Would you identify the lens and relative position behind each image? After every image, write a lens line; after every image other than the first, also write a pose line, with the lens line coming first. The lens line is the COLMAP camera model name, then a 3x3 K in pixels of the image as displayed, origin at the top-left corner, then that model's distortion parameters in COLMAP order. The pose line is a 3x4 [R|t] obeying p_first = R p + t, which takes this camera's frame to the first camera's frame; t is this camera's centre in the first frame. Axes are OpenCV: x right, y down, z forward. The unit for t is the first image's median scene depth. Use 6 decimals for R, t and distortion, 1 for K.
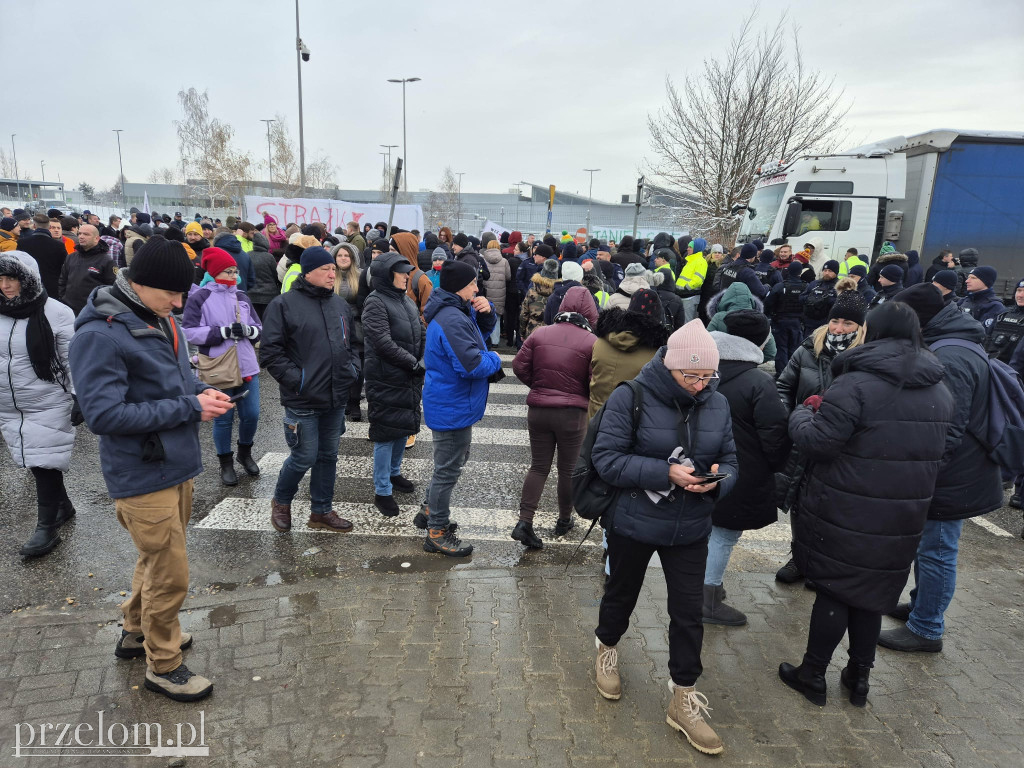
lens RADIAL K [[711.0, 0, 502.8], [0, 711.0, 404.8], [0, 0, 1]] dist [0.082225, -0.068294]
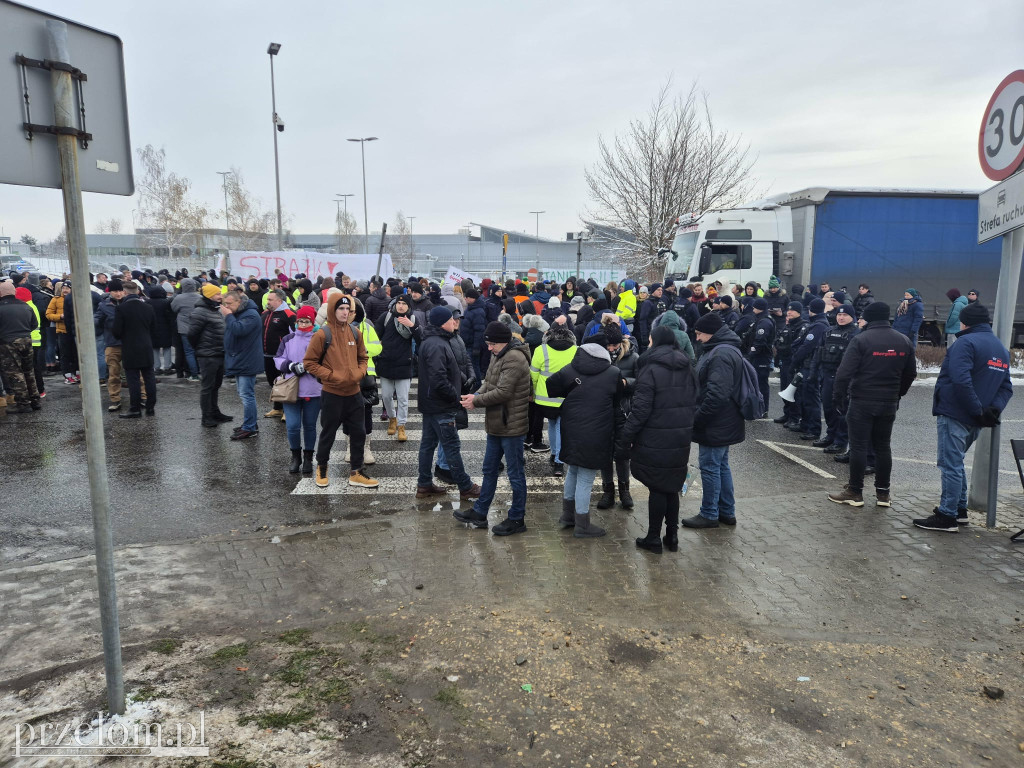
lens RADIAL K [[713.6, 0, 512.0], [0, 713.6, 384.0], [0, 0, 1]] dist [0.080665, -0.061650]
pose [[0.996127, -0.042927, 0.076734, -0.017979], [0.048685, 0.996008, -0.074814, 0.017476], [-0.073216, 0.078260, 0.994241, -0.115619]]
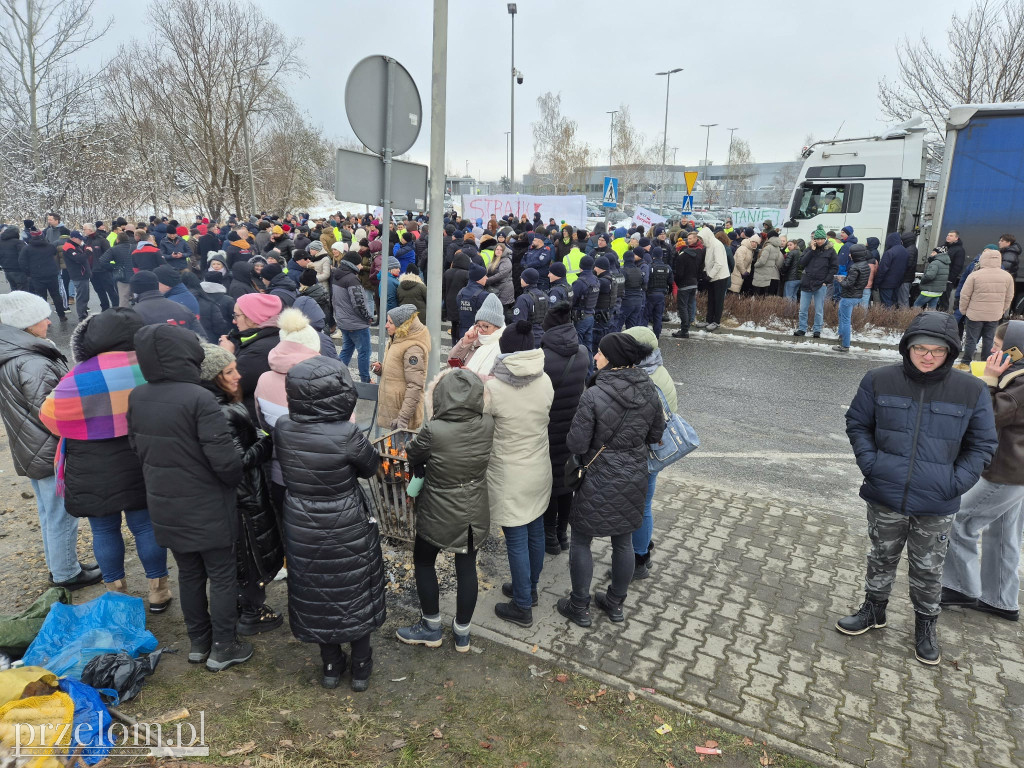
lens RADIAL K [[705.0, 0, 509.4], [0, 705.0, 403.7], [0, 0, 1]] dist [0.081092, -0.066612]
pose [[0.857179, 0.108401, -0.503481, 0.415595], [-0.091124, 0.994097, 0.058894, 0.010980], [0.506893, -0.004603, 0.861997, -0.095565]]
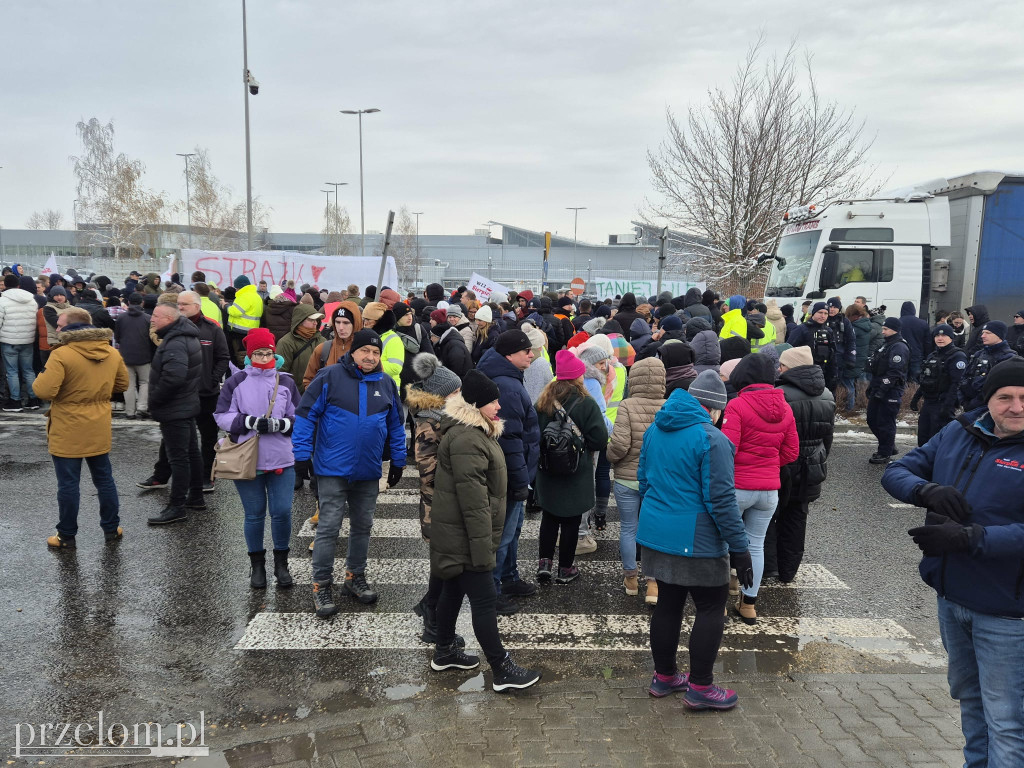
lens RADIAL K [[875.4, 0, 521.7], [0, 875.4, 404.7], [0, 0, 1]] dist [0.064781, -0.014050]
pose [[0.997758, -0.025350, 0.061940, -0.031542], [0.031038, 0.995214, -0.092659, -0.003097], [-0.059294, 0.094373, 0.993770, -0.025570]]
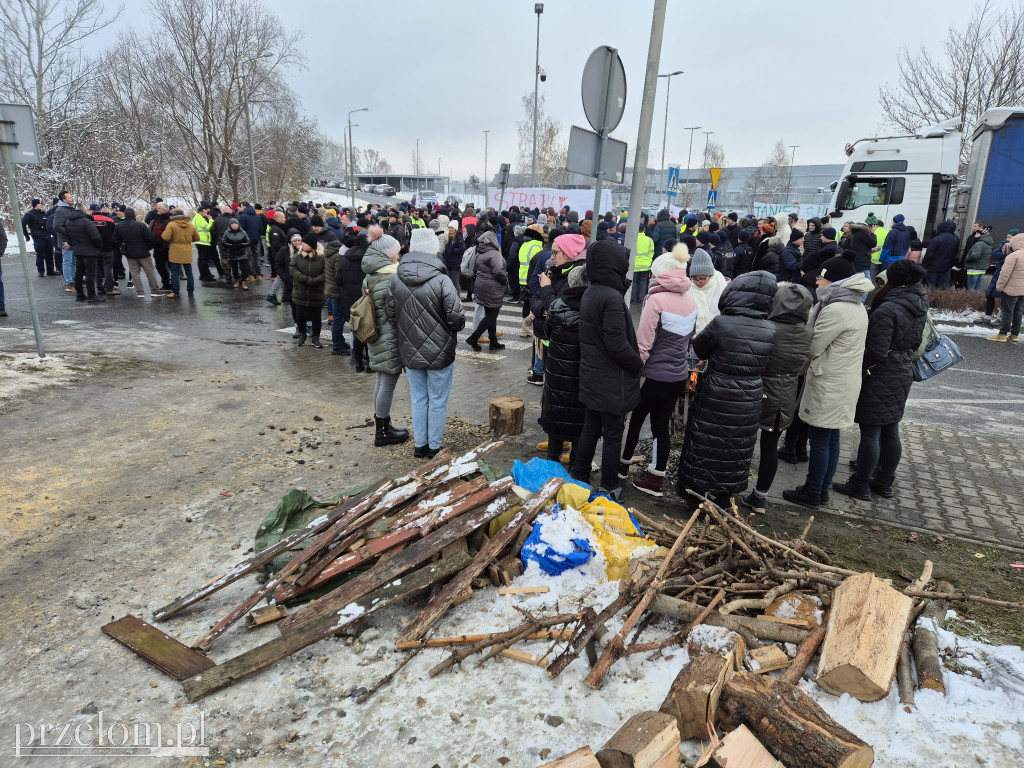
lens RADIAL K [[711.0, 0, 502.8], [0, 711.0, 404.8], [0, 0, 1]] dist [0.082225, -0.068294]
pose [[0.882228, 0.109612, -0.457886, 0.337103], [-0.096749, 0.993974, 0.051534, 0.050138], [0.460775, -0.001165, 0.887516, -0.202598]]
